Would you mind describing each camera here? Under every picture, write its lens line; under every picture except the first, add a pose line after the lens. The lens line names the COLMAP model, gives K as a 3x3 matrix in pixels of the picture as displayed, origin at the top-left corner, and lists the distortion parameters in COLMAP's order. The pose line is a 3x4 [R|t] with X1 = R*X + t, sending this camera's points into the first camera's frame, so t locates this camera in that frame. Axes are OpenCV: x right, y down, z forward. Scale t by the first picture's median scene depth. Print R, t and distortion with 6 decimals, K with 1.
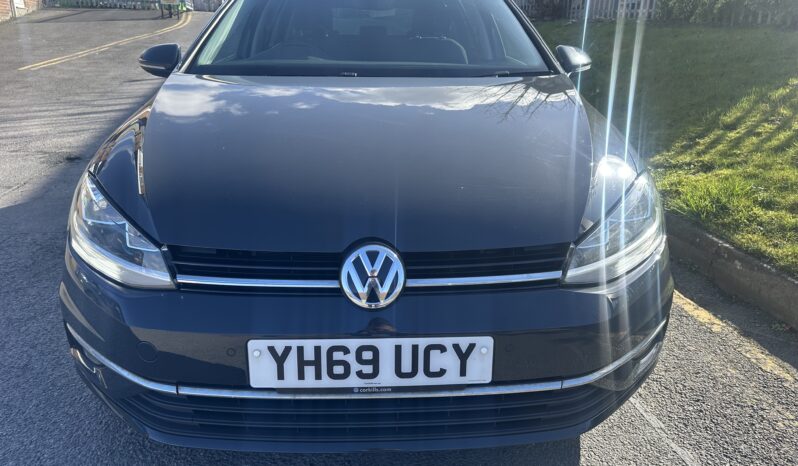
lens RADIAL K [[546.7, 0, 398.4], [0, 546.7, 231.6], [0, 0, 1]] dist [-0.006701, -0.002131]
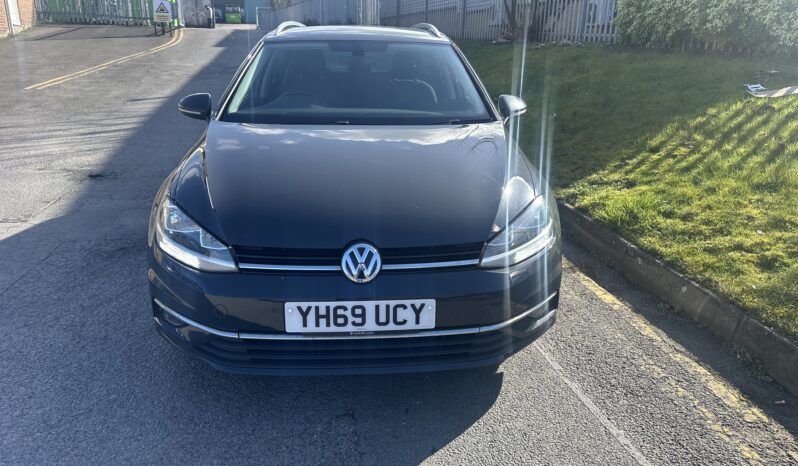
lens RADIAL K [[546.7, 0, 398.8], [0, 546.7, 232.3], [0, 0, 1]] dist [-0.006701, -0.002131]
pose [[0.999668, -0.006247, 0.024986, 0.017108], [0.006595, 0.999882, -0.013895, 0.010181], [-0.024897, 0.014055, 0.999591, -0.440837]]
